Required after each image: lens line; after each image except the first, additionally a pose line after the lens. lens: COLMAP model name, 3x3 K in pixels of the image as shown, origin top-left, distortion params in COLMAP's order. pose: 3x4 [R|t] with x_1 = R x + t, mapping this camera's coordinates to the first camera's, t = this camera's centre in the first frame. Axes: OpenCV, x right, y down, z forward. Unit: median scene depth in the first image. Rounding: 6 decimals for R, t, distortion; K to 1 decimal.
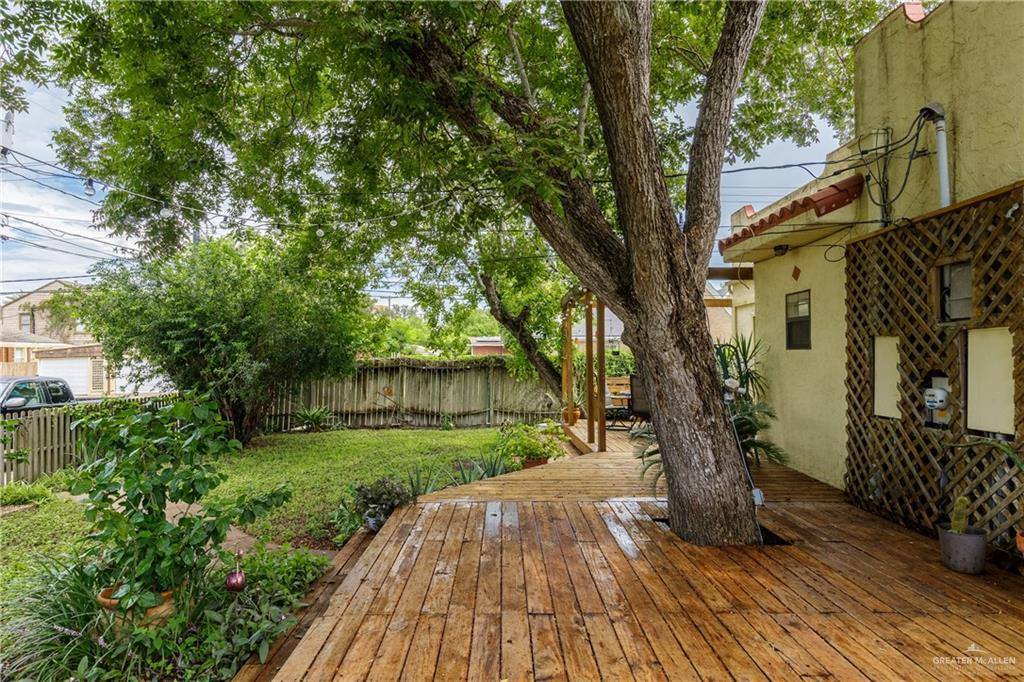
lens RADIAL K [[579.4, 0, 517.4], [0, 579.4, 348.6], [0, 0, 1]] dist [0.012056, -0.006763]
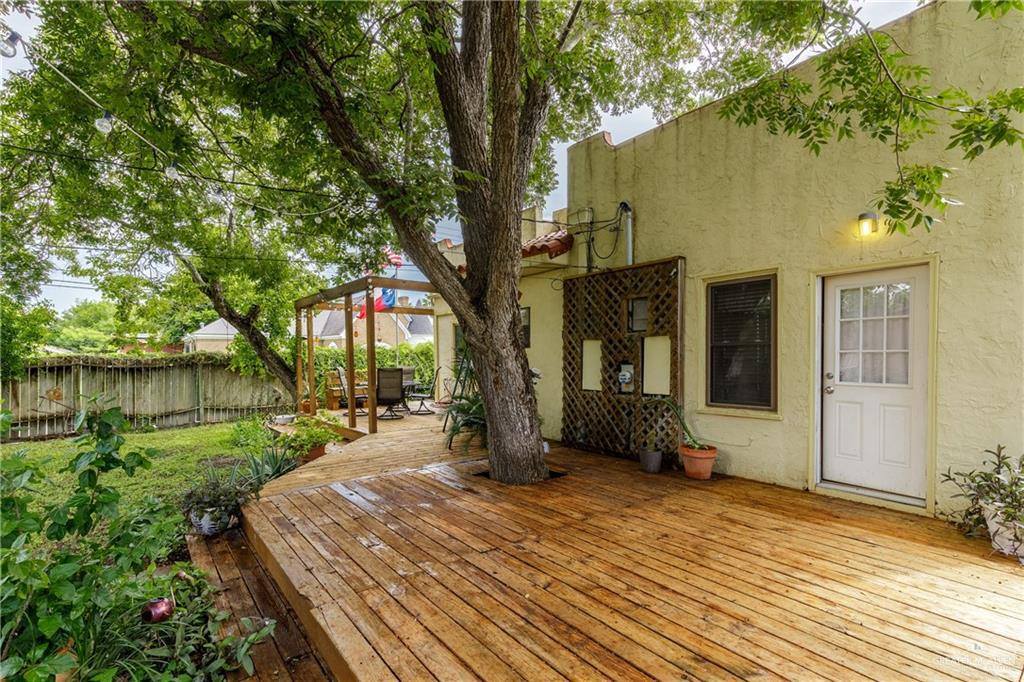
lens RADIAL K [[469.5, 0, 526.5], [0, 469.5, 372.0], [0, 0, 1]] dist [0.012203, -0.002061]
pose [[0.791280, -0.025868, 0.610907, -0.331509], [-0.005867, 0.998737, 0.049891, 0.003601], [-0.611426, -0.043062, 0.790129, 0.085777]]
